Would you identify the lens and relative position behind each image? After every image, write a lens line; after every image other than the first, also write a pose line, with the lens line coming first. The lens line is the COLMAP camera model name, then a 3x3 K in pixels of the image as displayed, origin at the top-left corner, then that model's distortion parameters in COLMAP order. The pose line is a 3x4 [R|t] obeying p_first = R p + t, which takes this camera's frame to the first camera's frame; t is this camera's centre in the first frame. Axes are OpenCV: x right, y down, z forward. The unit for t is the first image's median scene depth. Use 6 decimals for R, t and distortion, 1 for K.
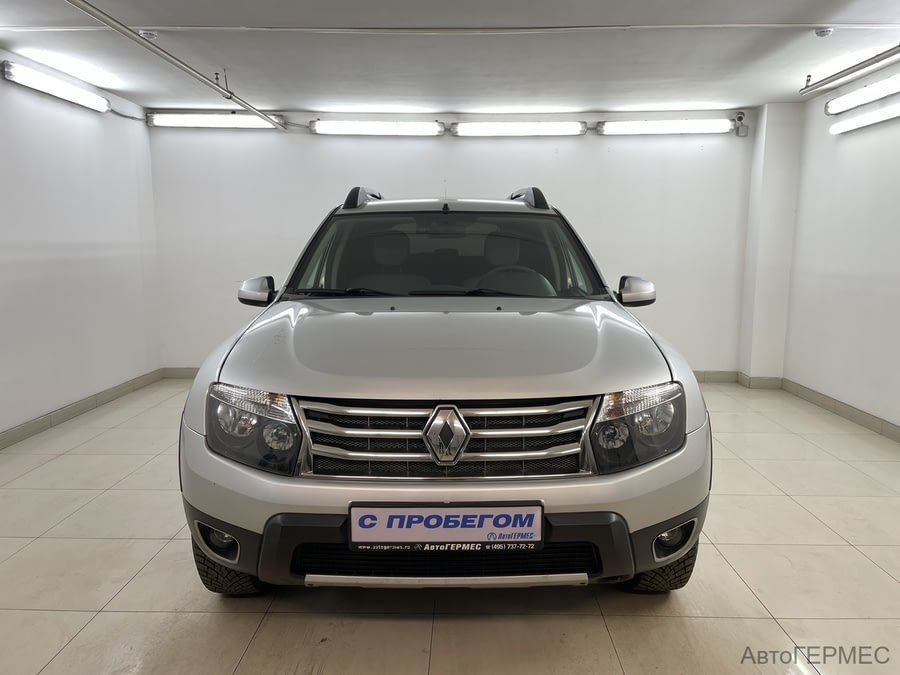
lens RADIAL K [[682.6, 0, 450.0], [0, 682.6, 337.5], [0, 0, 1]] dist [0.104320, -0.123033]
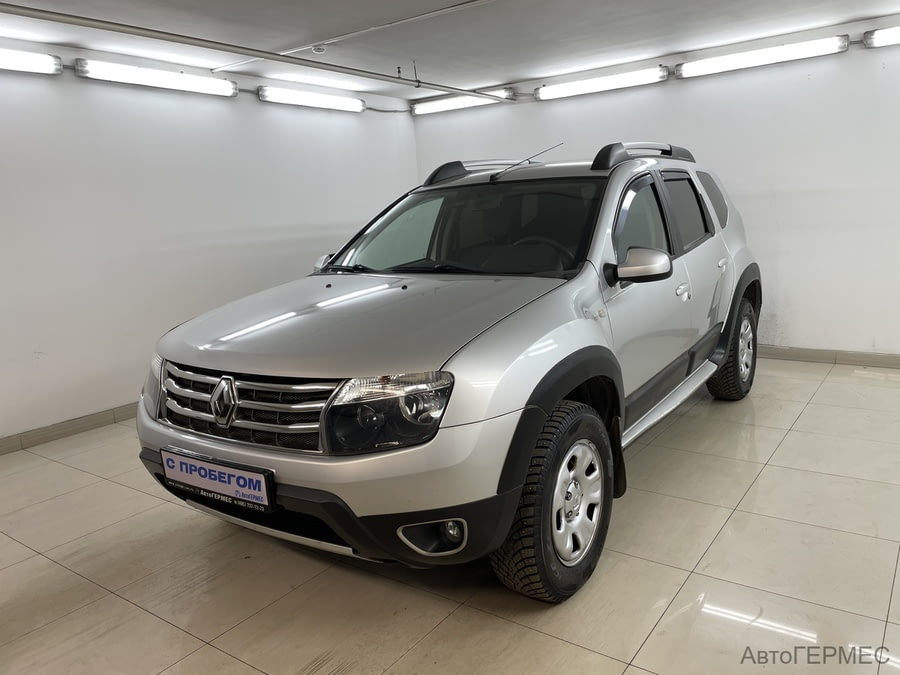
lens RADIAL K [[682.6, 0, 450.0], [0, 682.6, 337.5], [0, 0, 1]] dist [0.104320, -0.123033]
pose [[0.816574, 0.056635, -0.574456, 0.322405], [-0.020919, 0.997425, 0.068600, -0.017511], [0.576862, -0.044000, 0.815656, 0.092329]]
